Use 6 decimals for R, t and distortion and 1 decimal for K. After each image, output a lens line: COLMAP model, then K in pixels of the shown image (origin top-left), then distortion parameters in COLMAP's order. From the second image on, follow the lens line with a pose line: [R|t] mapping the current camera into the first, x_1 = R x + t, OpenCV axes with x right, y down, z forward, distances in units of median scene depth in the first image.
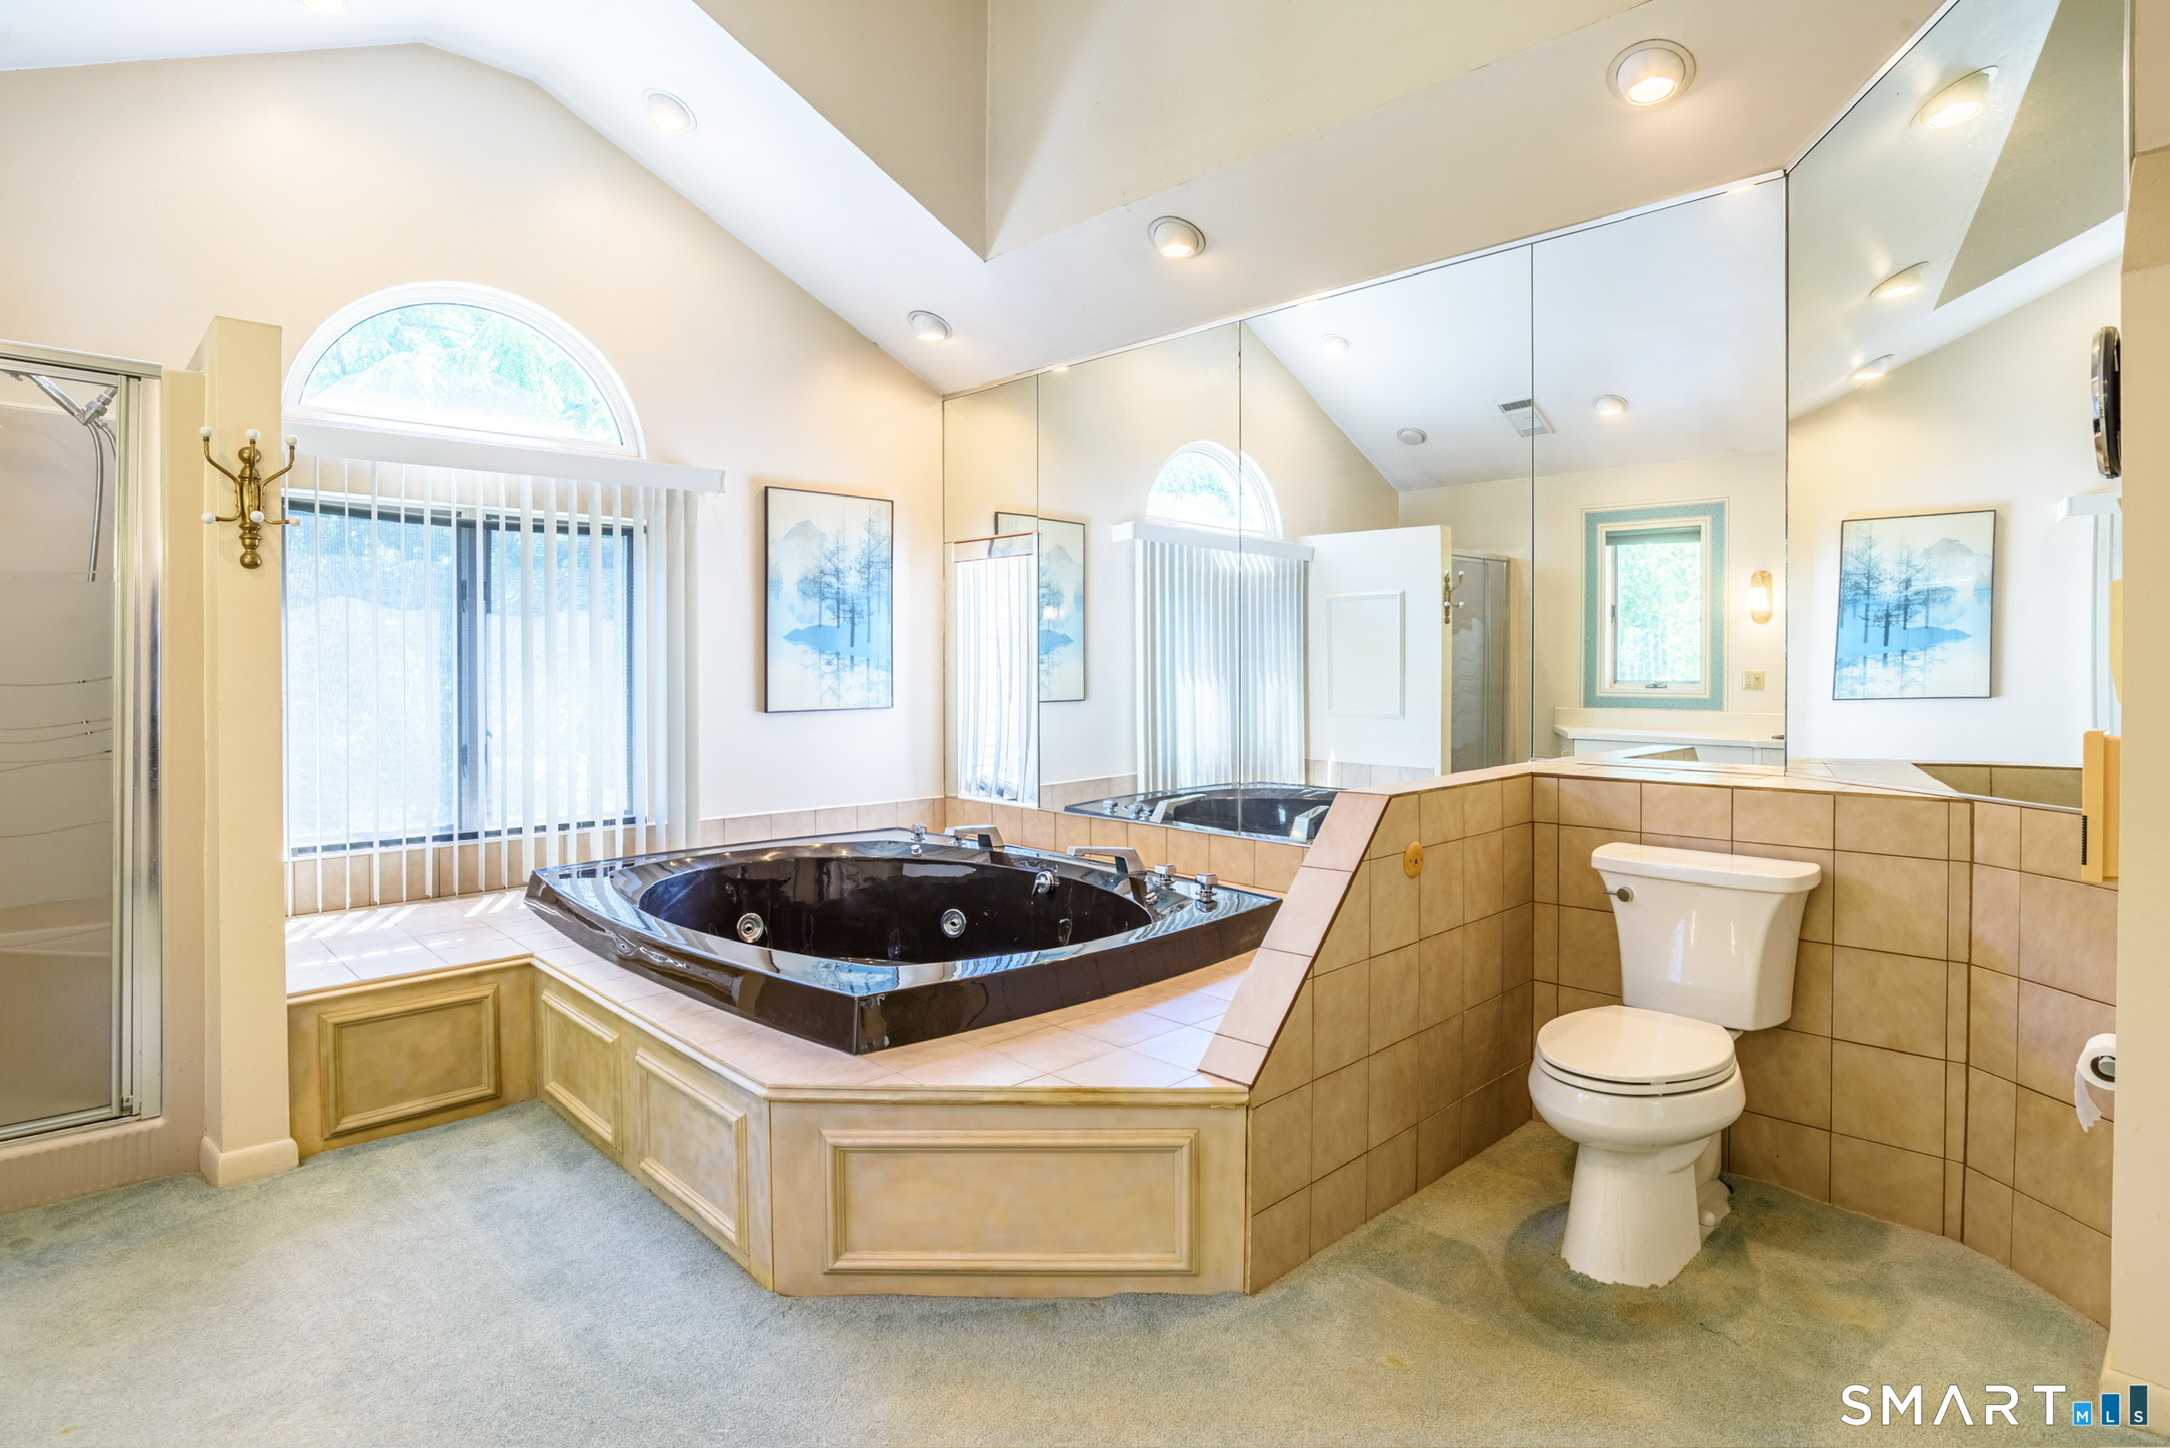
lens RADIAL K [[1157.0, 0, 1091.0], [0, 1157.0, 673.2], [0, 0, 1]] dist [-0.014168, 0.000720]
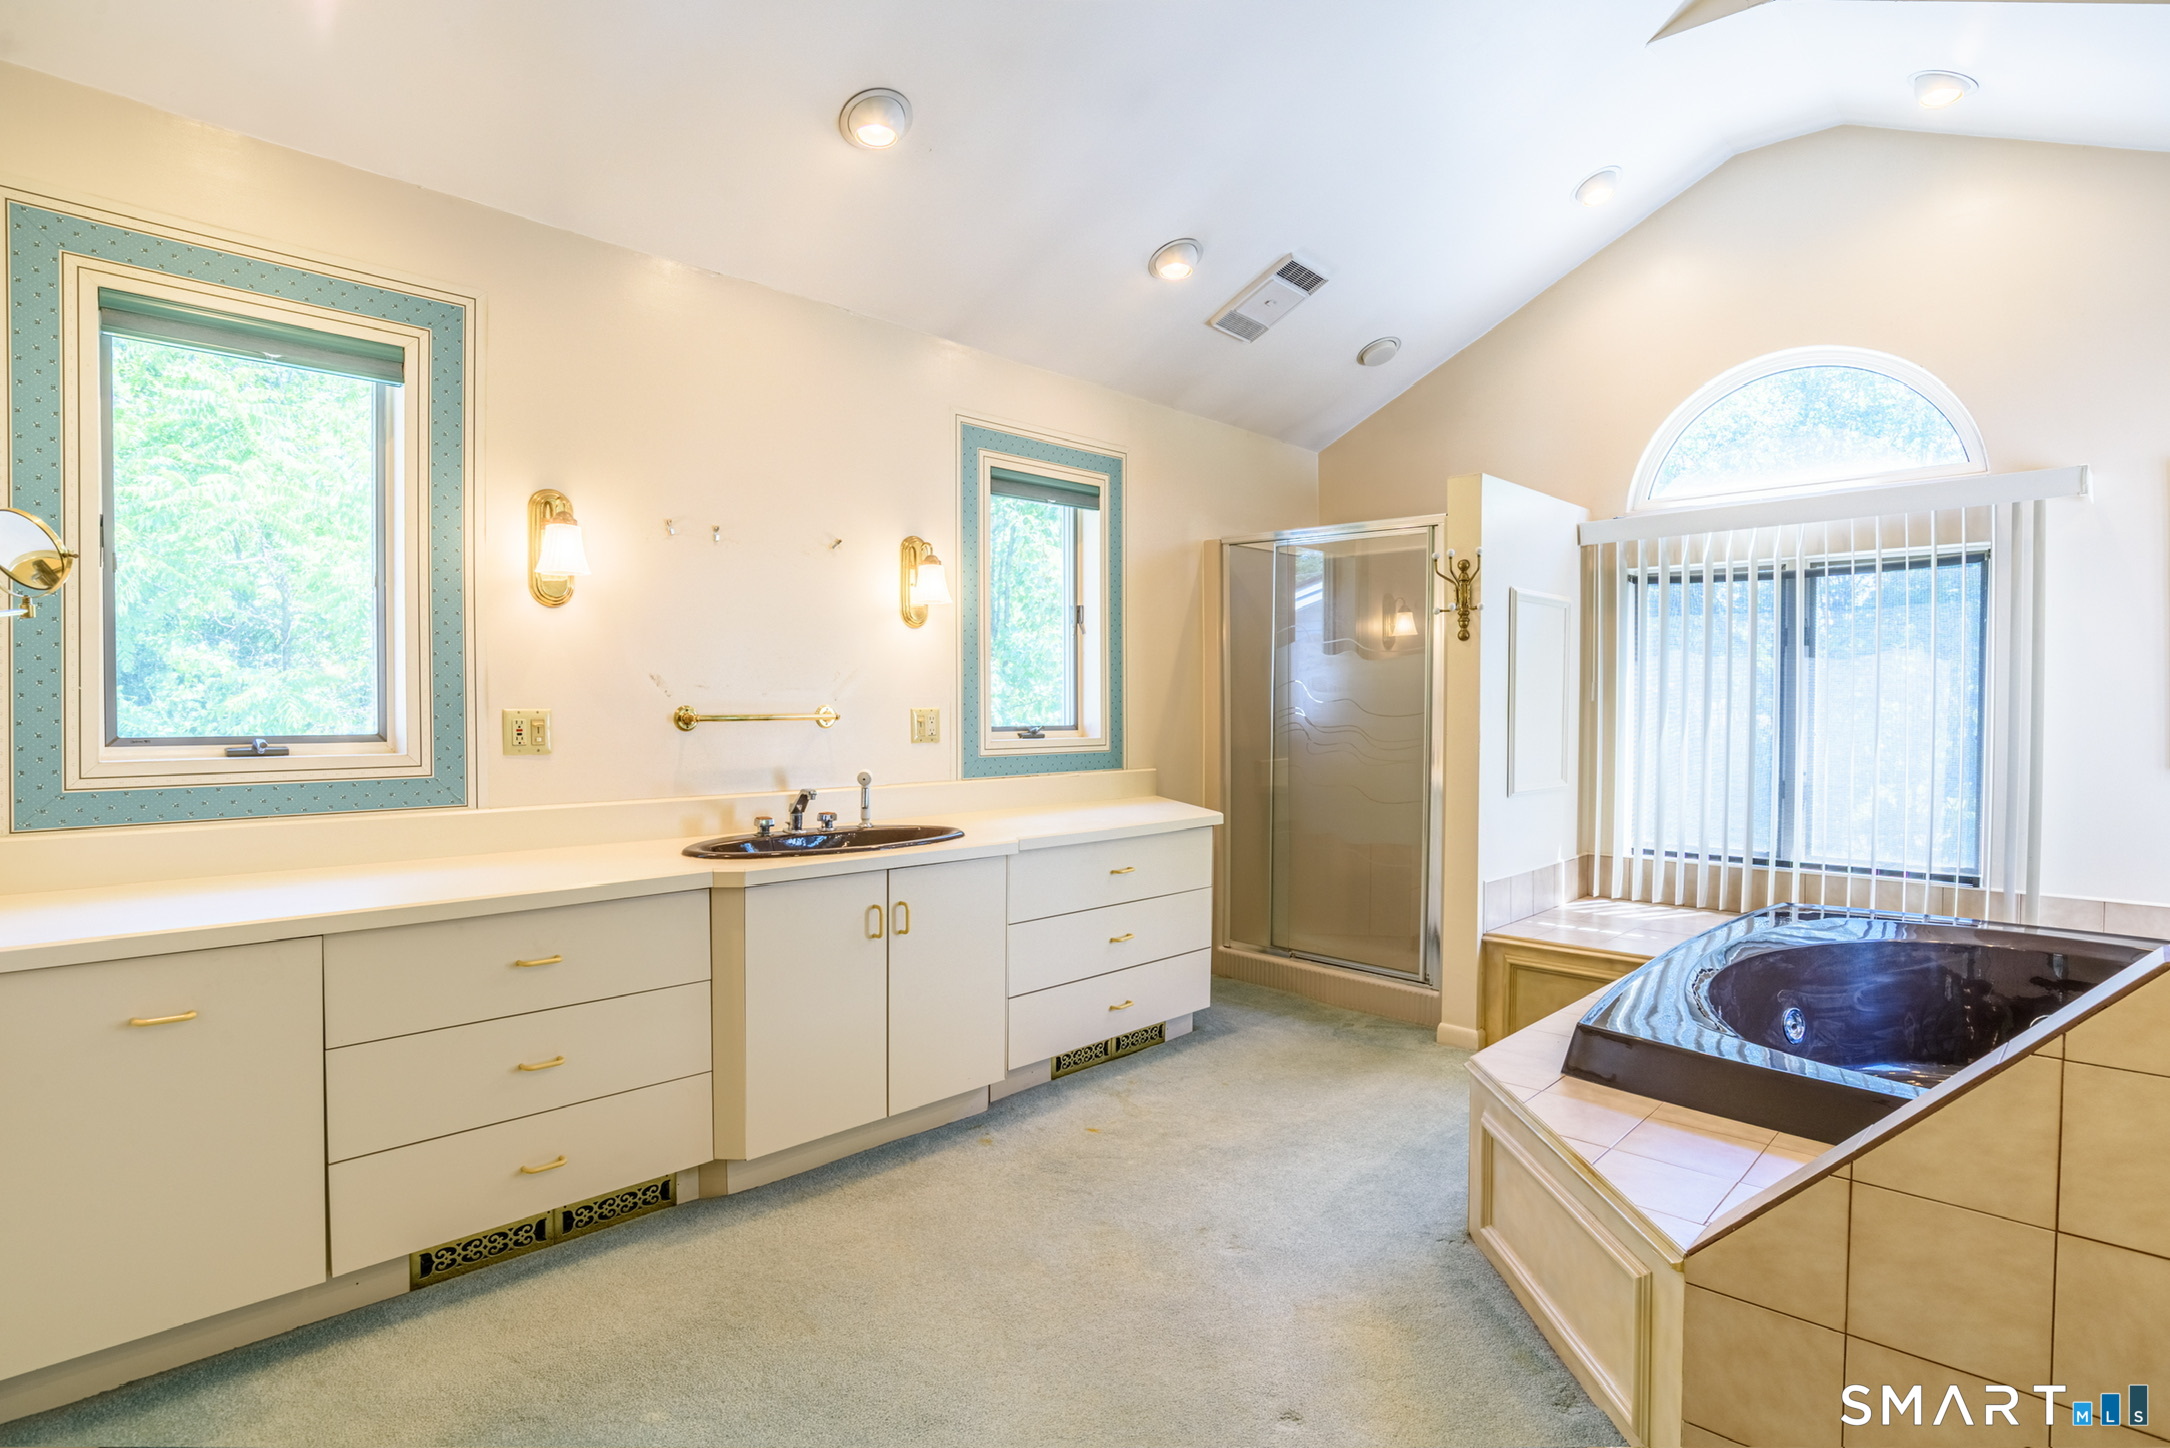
lens RADIAL K [[1107.3, 0, 1085.0], [0, 1107.3, 724.0], [0, 0, 1]] dist [-0.002442, 0.000342]
pose [[0.041299, 0.022778, -0.998887, 0.472357], [-0.010409, 0.999696, 0.022366, -0.006687], [0.999093, 0.009474, 0.041523, 0.305813]]
